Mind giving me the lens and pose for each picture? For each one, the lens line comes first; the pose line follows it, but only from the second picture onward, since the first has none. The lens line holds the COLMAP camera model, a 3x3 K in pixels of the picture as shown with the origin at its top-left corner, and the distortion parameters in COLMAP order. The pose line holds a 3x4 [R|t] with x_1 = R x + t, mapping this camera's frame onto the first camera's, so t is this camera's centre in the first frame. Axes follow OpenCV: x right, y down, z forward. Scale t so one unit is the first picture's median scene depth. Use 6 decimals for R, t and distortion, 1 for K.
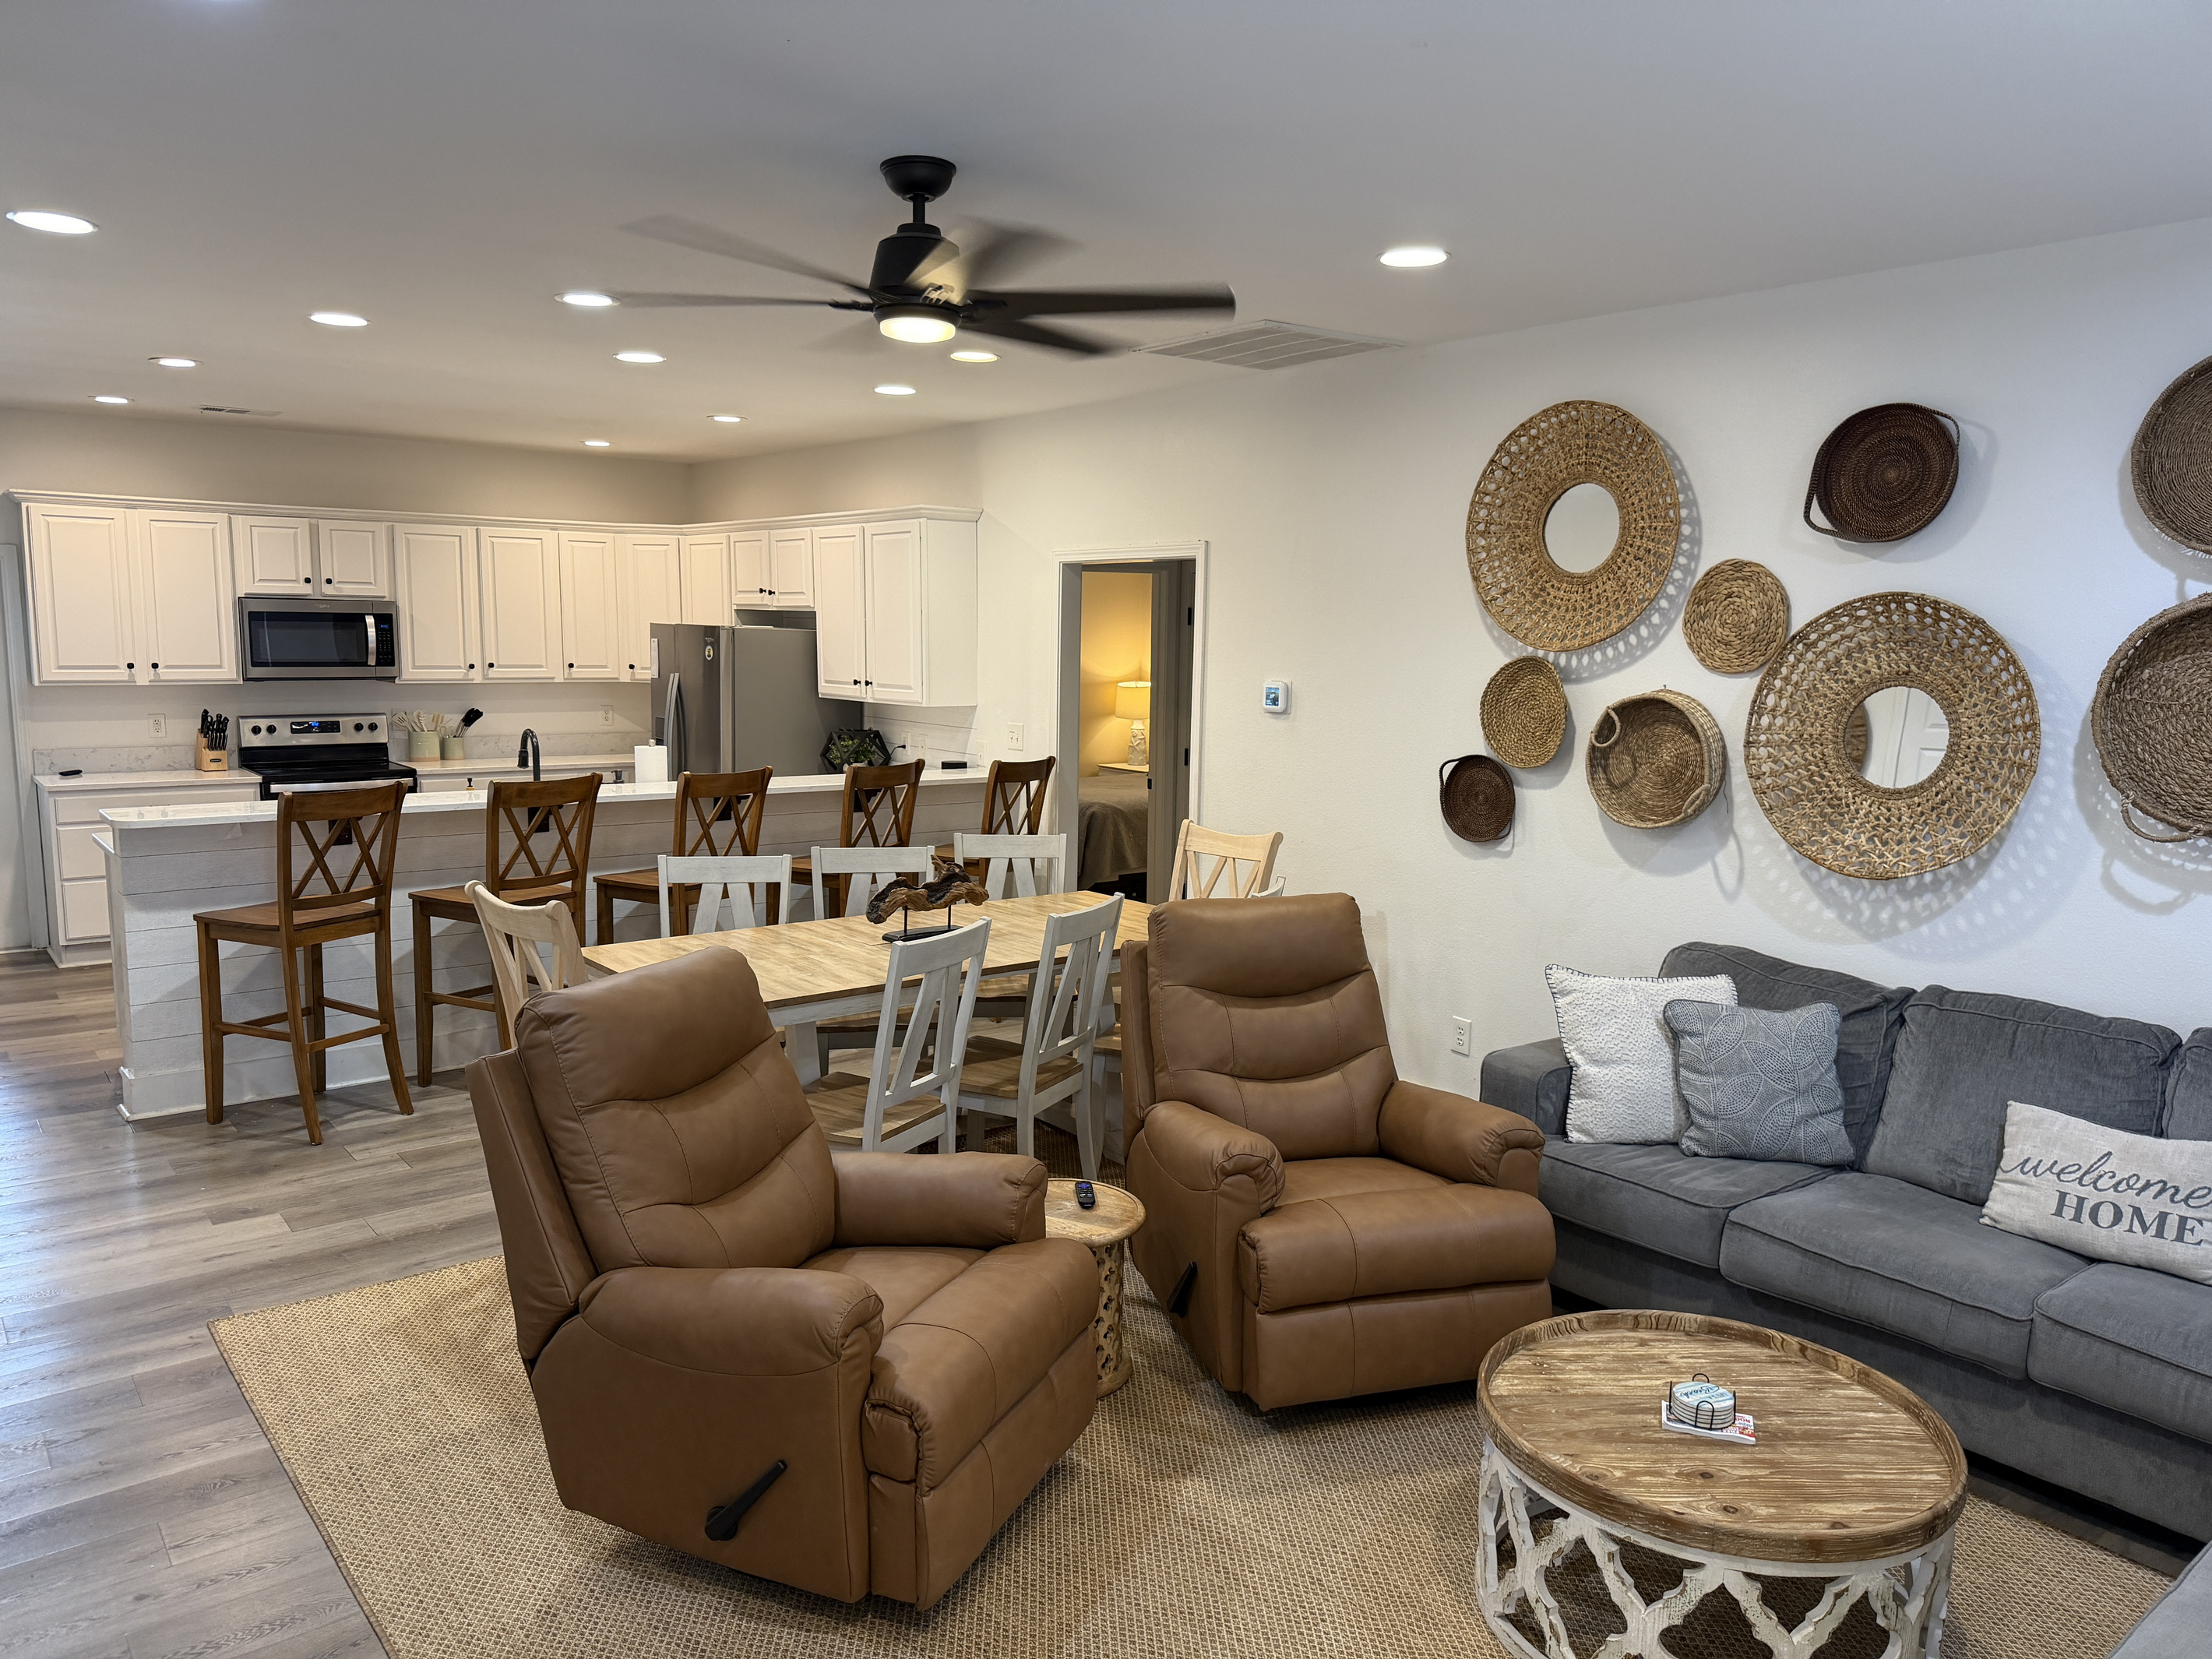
lens RADIAL K [[1573.0, 0, 1148.7], [0, 1573.0, 864.1], [0, 0, 1]] dist [0.024055, -0.049966]
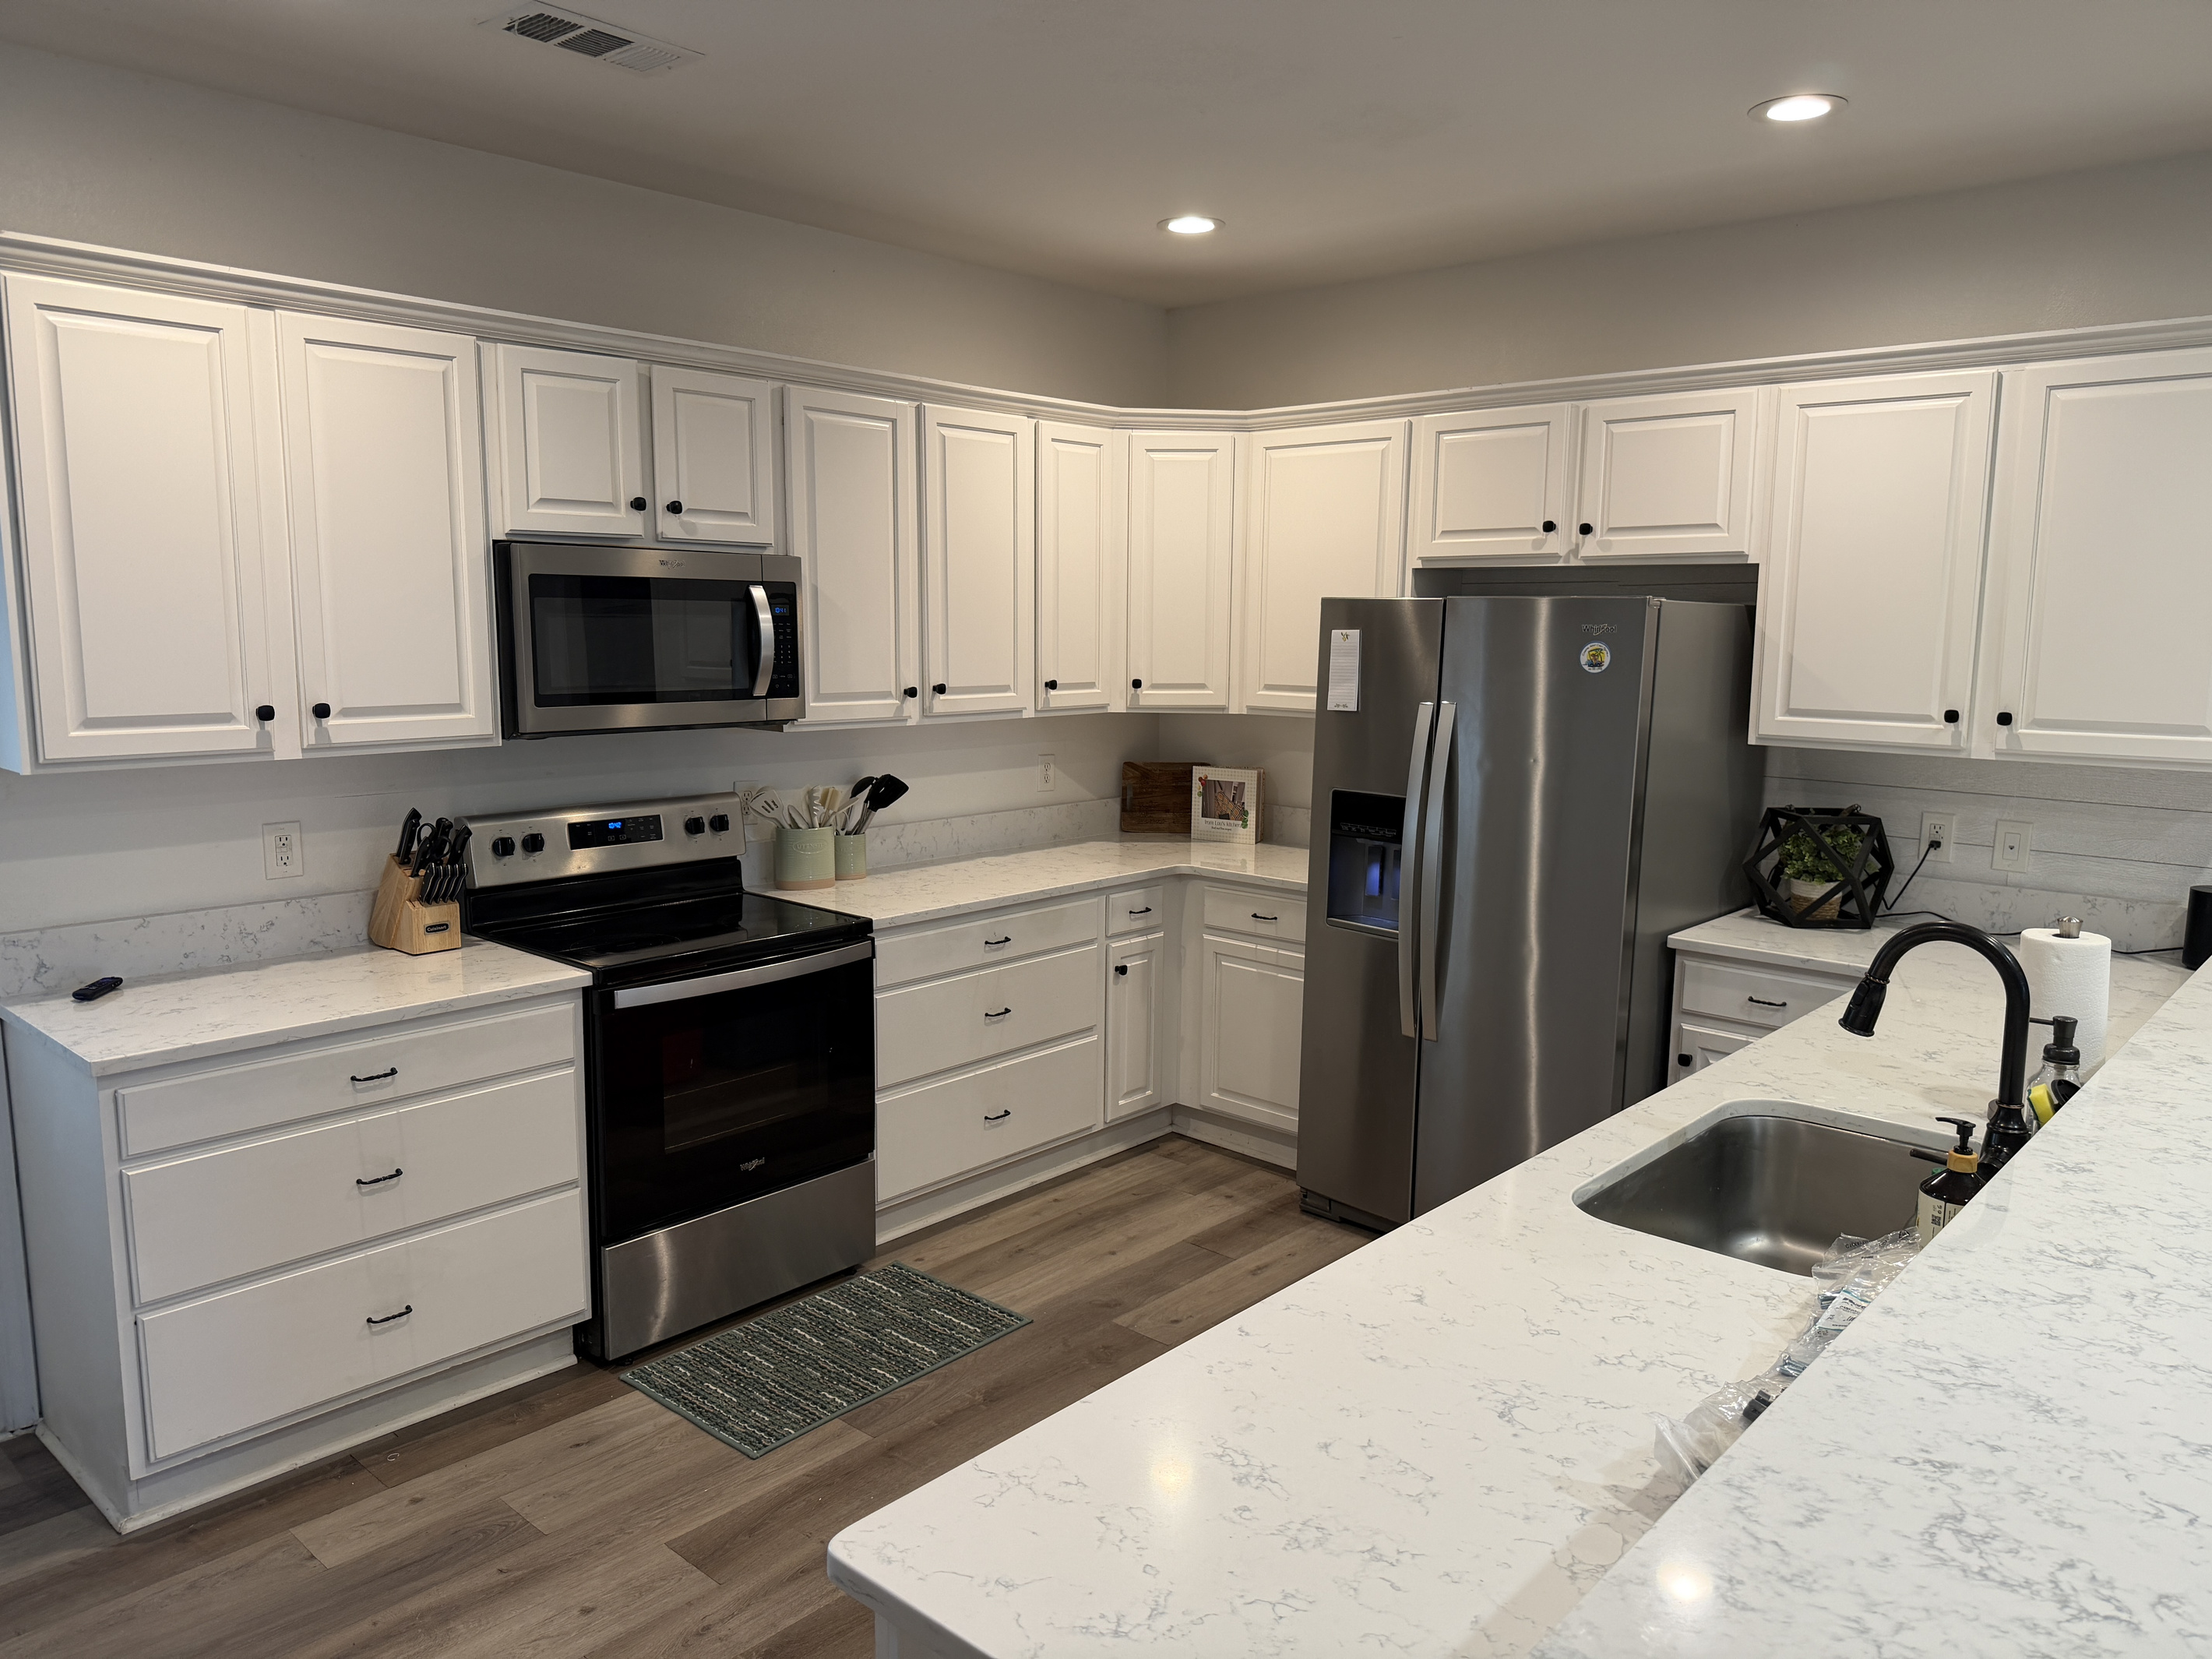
lens RADIAL K [[1573.0, 0, 1127.5], [0, 1573.0, 844.8], [0, 0, 1]] dist [0.024055, -0.049966]
pose [[0.986694, -0.033214, 0.159159, -0.473059], [0.032966, 0.999448, 0.004200, -0.083247], [-0.159210, 0.001103, 0.987244, 0.549280]]
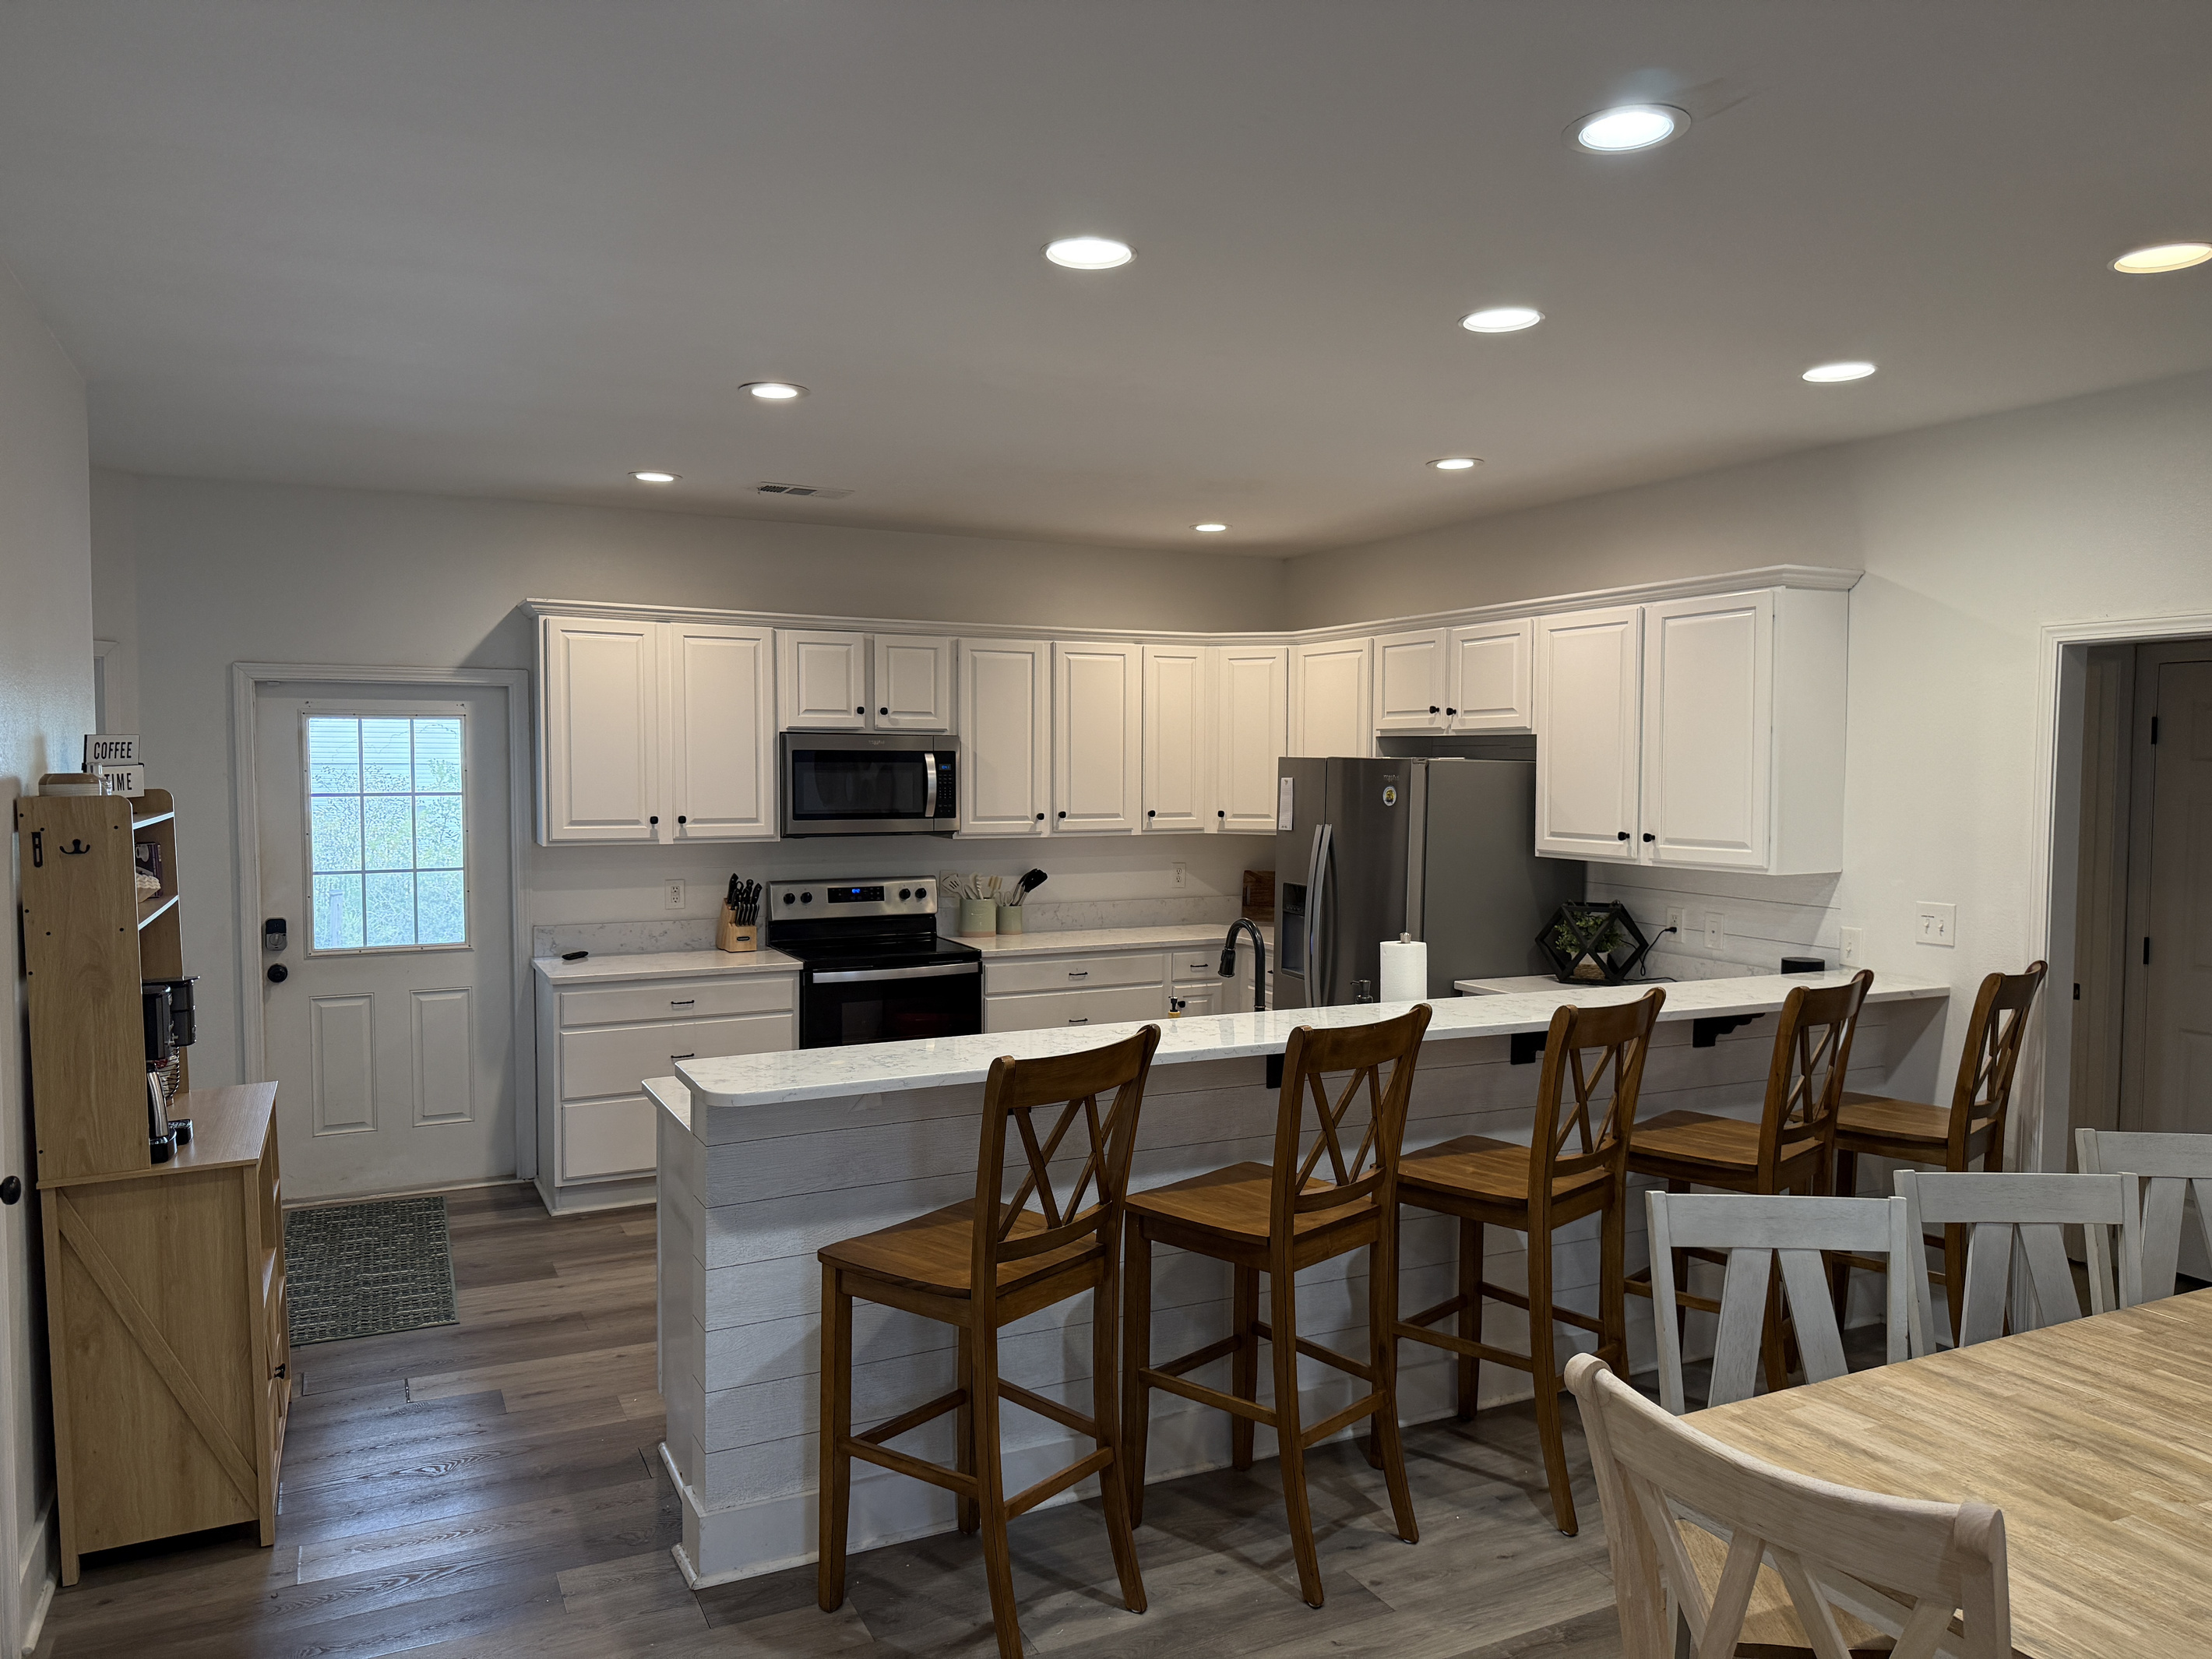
lens RADIAL K [[1573.0, 0, 1165.0], [0, 1573.0, 848.0], [0, 0, 1]] dist [0.024055, -0.049966]
pose [[0.978521, -0.003313, -0.206123, -0.223661], [-0.016285, 0.995504, -0.093312, -0.040812], [0.205505, 0.094665, 0.974067, 0.274433]]
